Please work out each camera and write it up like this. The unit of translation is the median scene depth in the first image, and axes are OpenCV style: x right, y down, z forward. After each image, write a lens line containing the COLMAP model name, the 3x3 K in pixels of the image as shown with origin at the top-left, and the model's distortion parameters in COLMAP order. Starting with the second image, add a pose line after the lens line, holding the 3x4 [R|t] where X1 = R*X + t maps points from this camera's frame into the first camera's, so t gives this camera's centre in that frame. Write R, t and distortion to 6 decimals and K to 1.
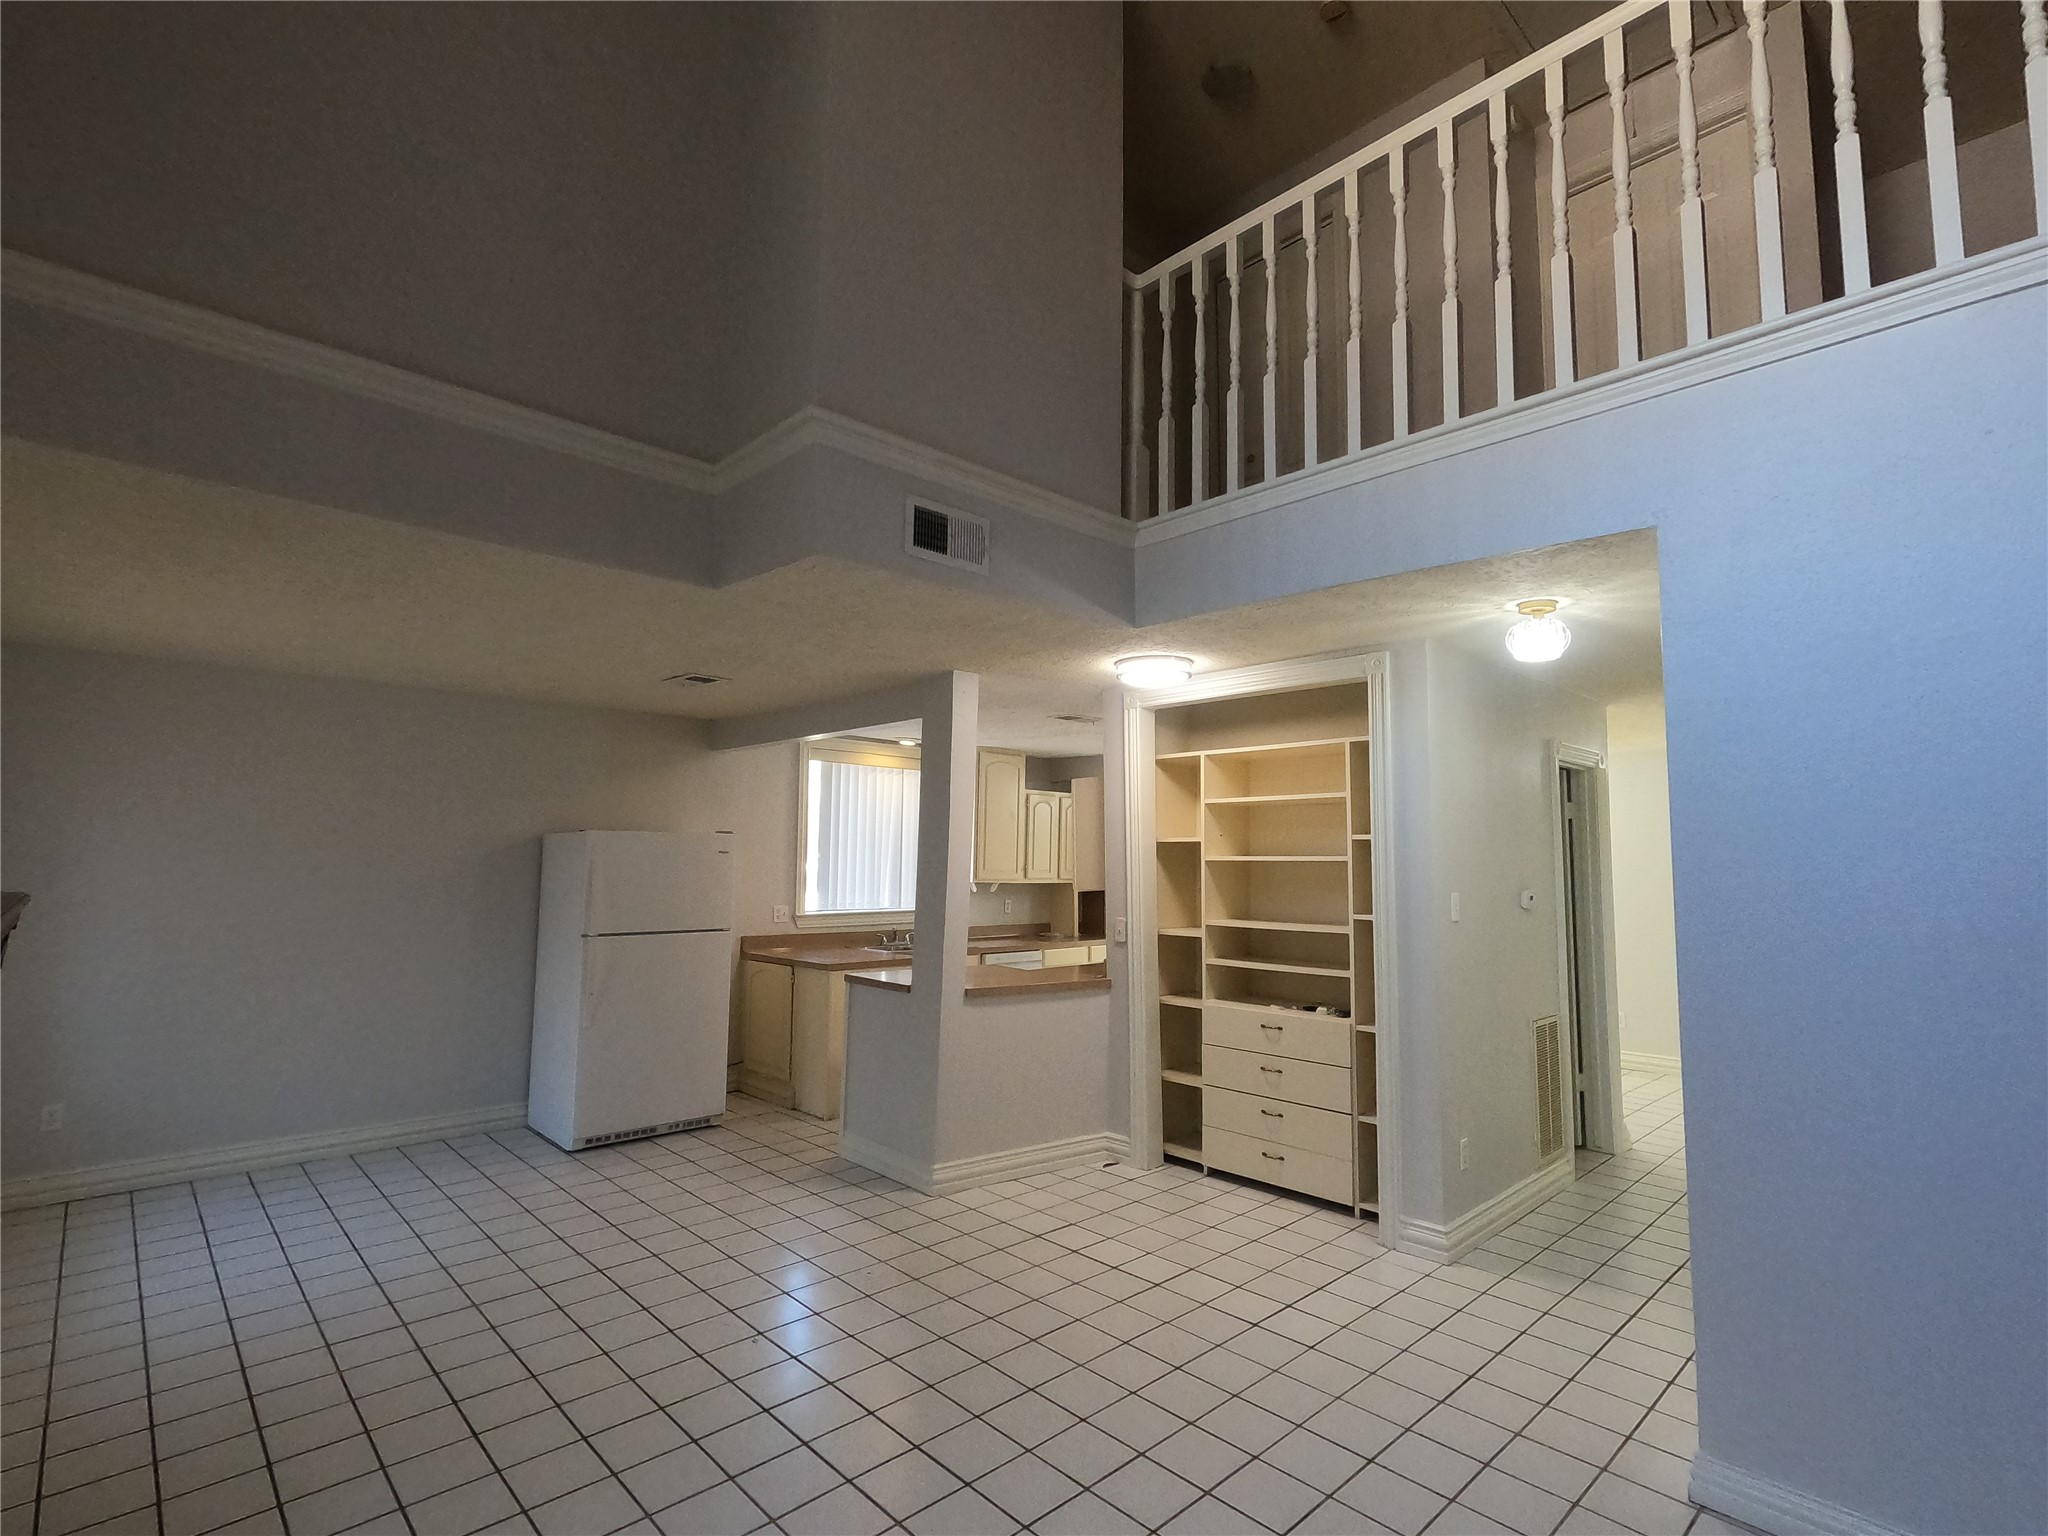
lens RADIAL K [[977.5, 0, 1015.2], [0, 977.5, 780.4], [0, 0, 1]] dist [0.002184, 0.000018]
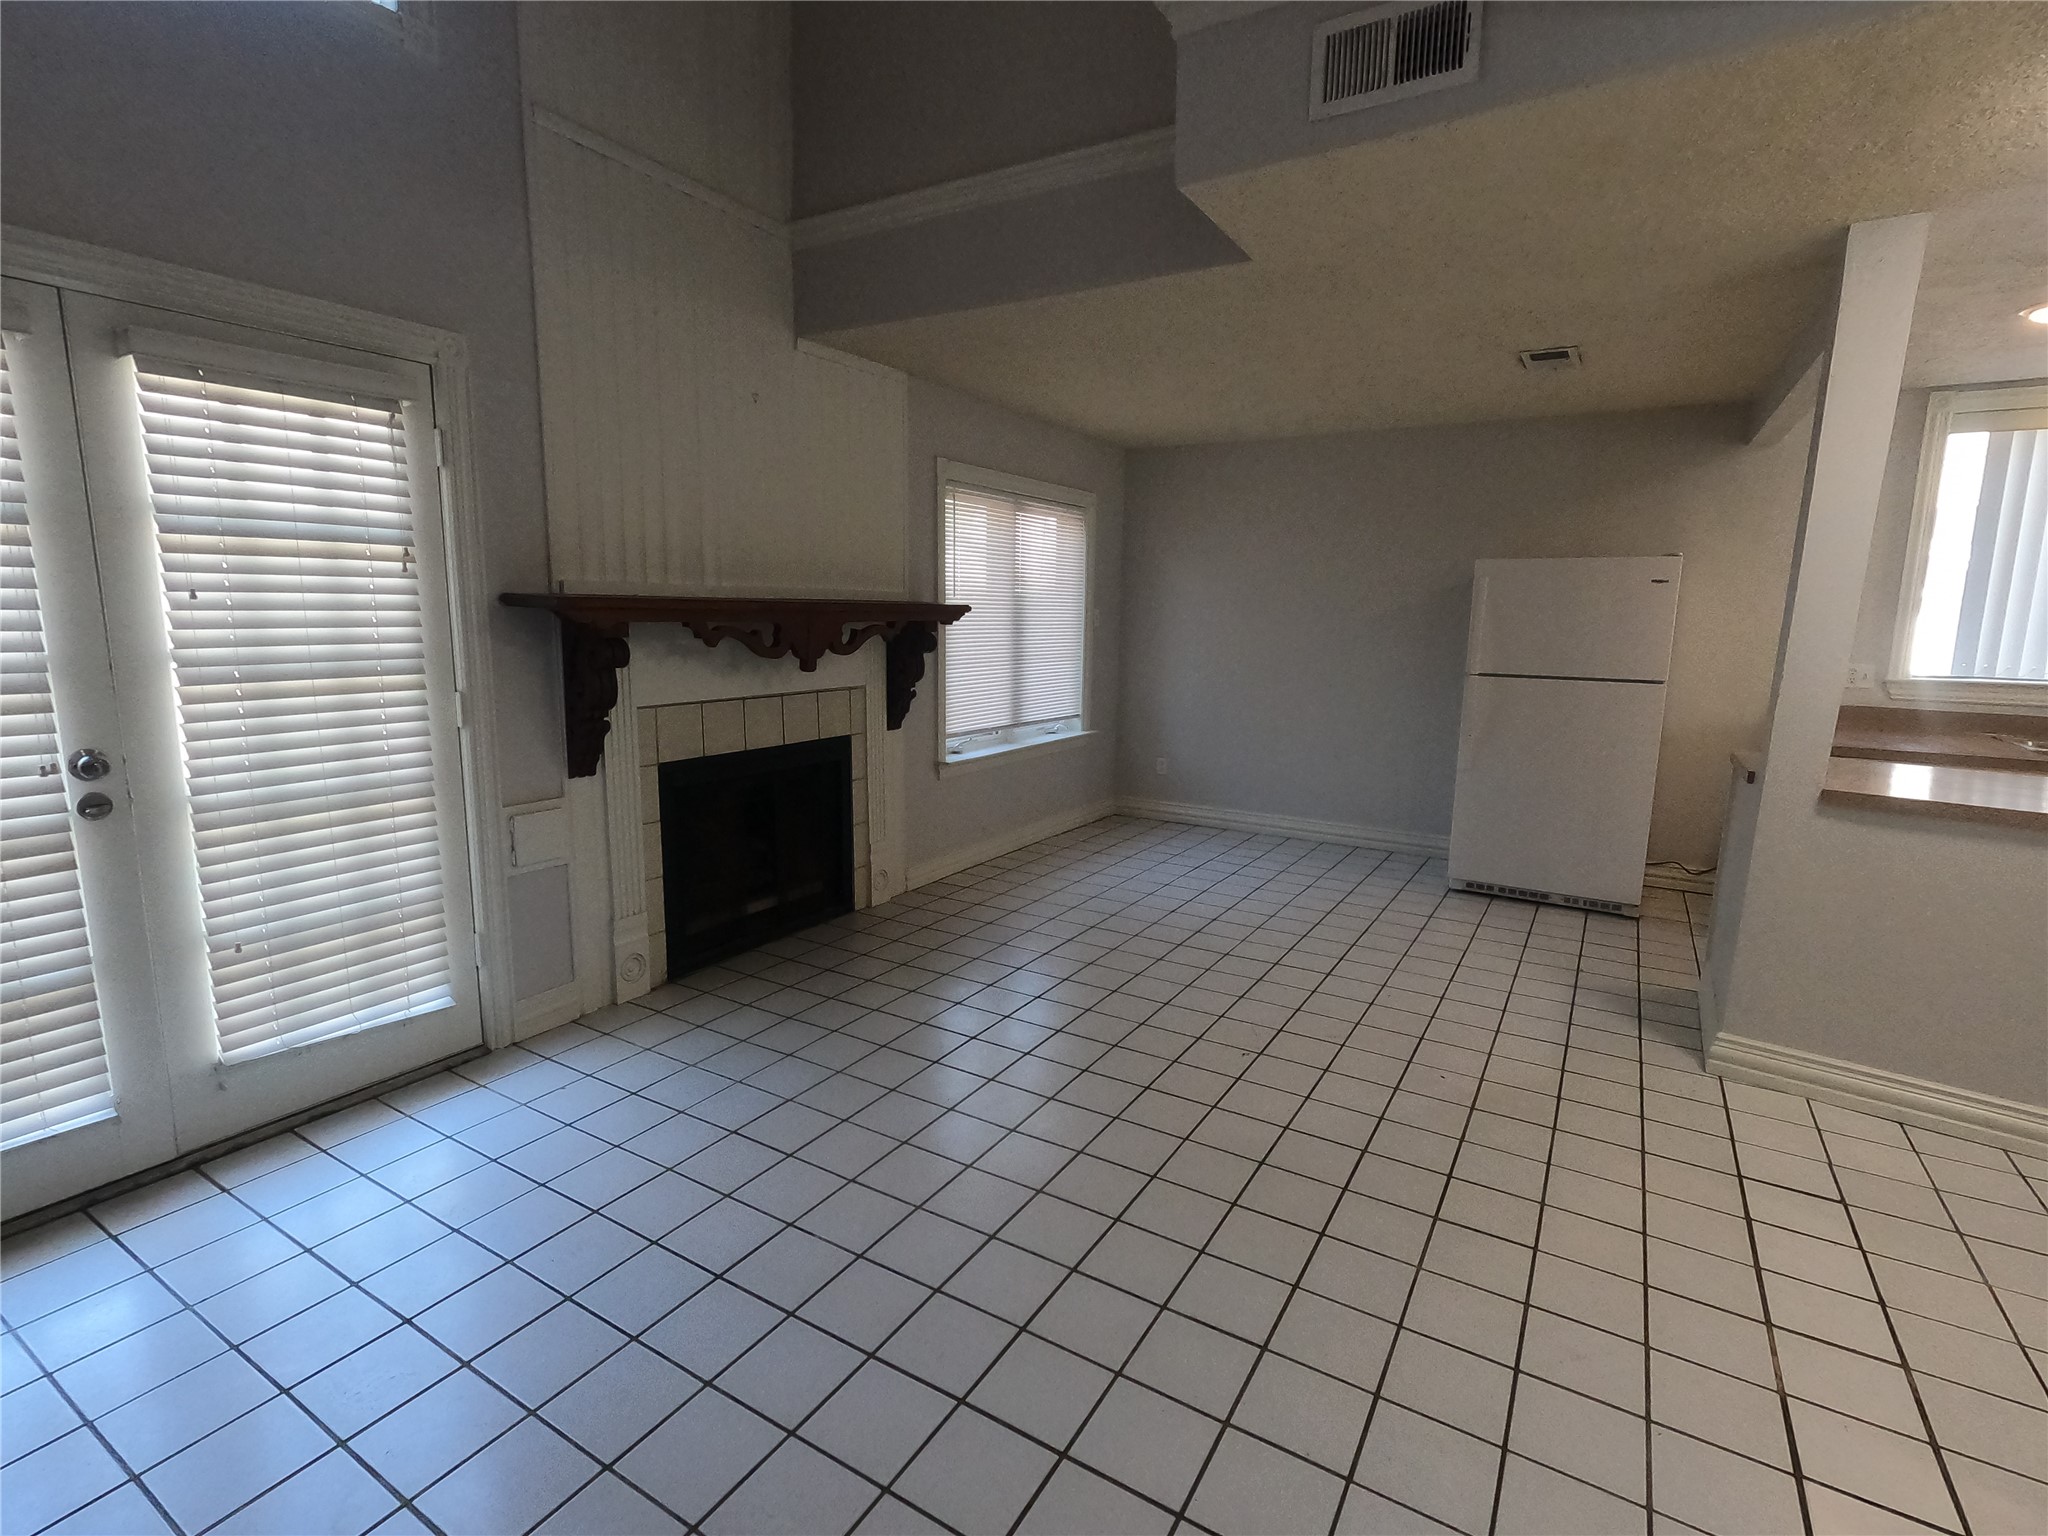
lens RADIAL K [[977.5, 0, 1018.2], [0, 977.5, 771.9], [0, 0, 1]] dist [0.002184, 0.000018]
pose [[0.257264, 0.149827, -0.954656, 0.417739], [0.067473, 0.982711, 0.172413, 0.070723], [0.963983, -0.108769, 0.242707, 0.399453]]
